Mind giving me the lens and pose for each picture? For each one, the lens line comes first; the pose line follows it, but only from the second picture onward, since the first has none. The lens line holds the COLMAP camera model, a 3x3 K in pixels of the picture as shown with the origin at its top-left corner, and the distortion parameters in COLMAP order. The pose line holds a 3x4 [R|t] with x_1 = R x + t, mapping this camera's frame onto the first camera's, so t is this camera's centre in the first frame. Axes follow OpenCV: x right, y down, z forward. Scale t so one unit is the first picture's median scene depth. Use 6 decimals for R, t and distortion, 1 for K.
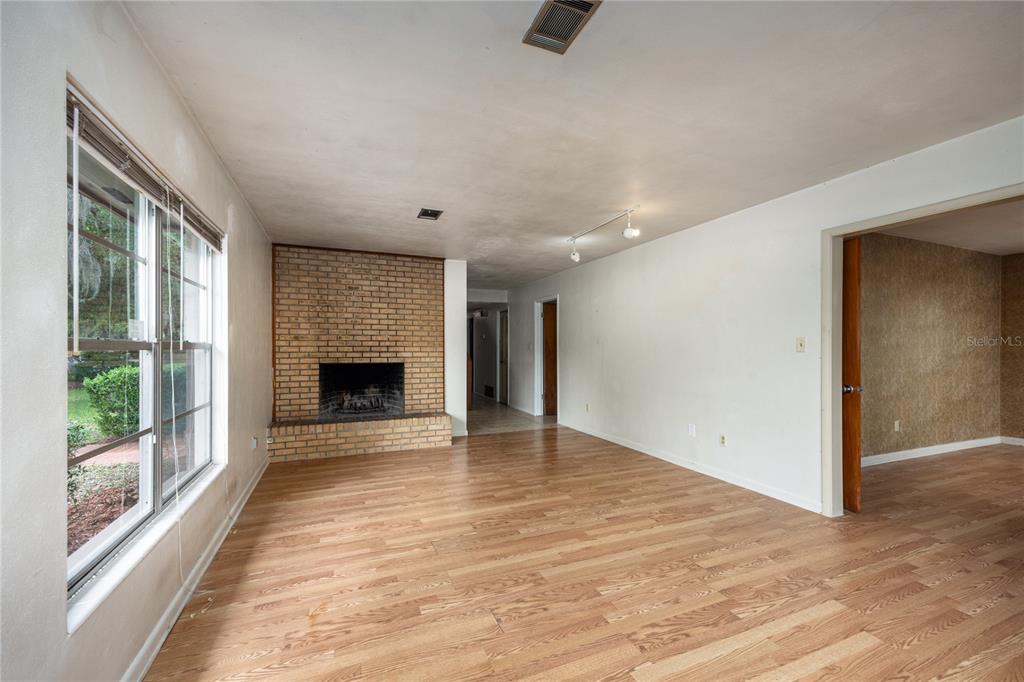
lens RADIAL K [[422.2, 0, 513.4], [0, 422.2, 347.3], [0, 0, 1]] dist [0.009293, 0.000163]
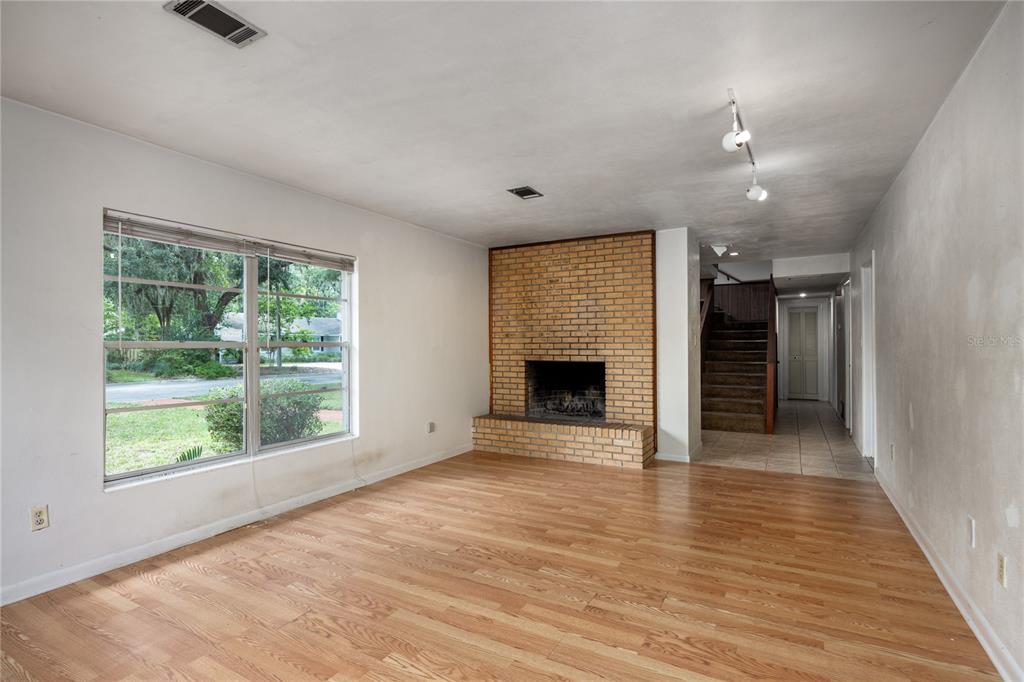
lens RADIAL K [[494.6, 0, 512.5], [0, 494.6, 342.1], [0, 0, 1]] dist [-0.015272, 0.000783]
pose [[0.610446, -0.007590, -0.792022, 0.488770], [0.004999, 0.999971, -0.005729, 0.001306], [0.792042, -0.000462, 0.610466, 0.288562]]
